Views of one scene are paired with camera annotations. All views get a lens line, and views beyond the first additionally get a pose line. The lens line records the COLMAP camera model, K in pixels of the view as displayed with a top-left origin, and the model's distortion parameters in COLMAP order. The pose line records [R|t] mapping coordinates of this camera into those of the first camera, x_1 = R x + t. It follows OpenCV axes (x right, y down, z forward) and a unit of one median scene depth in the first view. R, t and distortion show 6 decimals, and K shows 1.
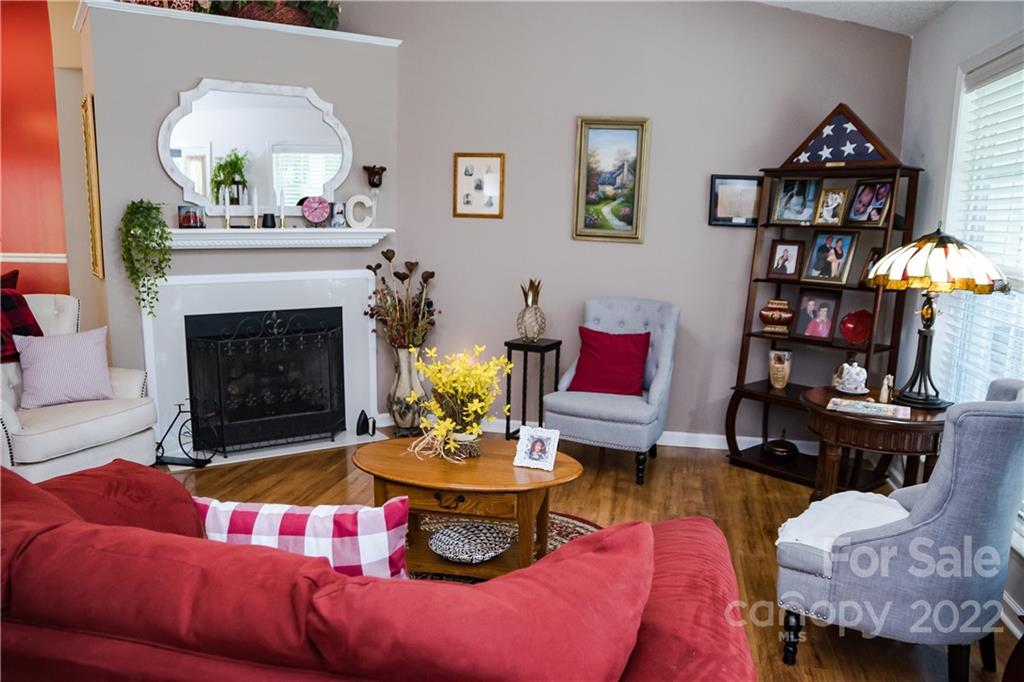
lens RADIAL K [[767.8, 0, 514.9], [0, 767.8, 353.9], [0, 0, 1]] dist [-0.142257, 0.142110]
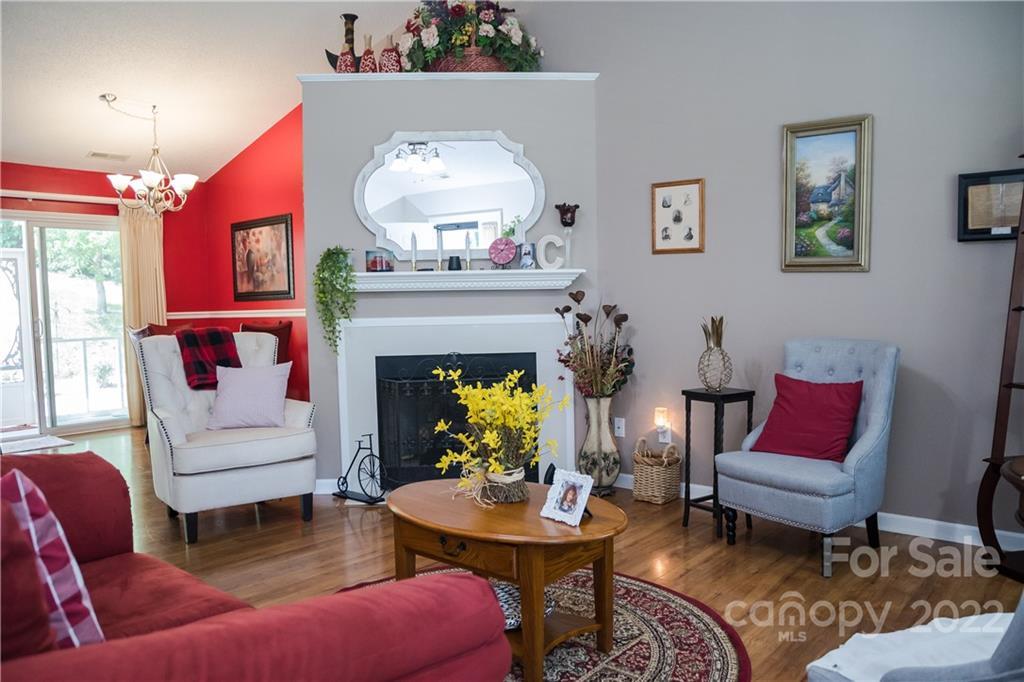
lens RADIAL K [[767.8, 0, 514.9], [0, 767.8, 353.9], [0, 0, 1]] dist [-0.142257, 0.142110]
pose [[0.875443, 0.000412, -0.483321, 0.229009], [-0.051541, 0.994377, -0.092510, 0.031763], [0.480565, 0.105898, 0.870542, 0.163064]]
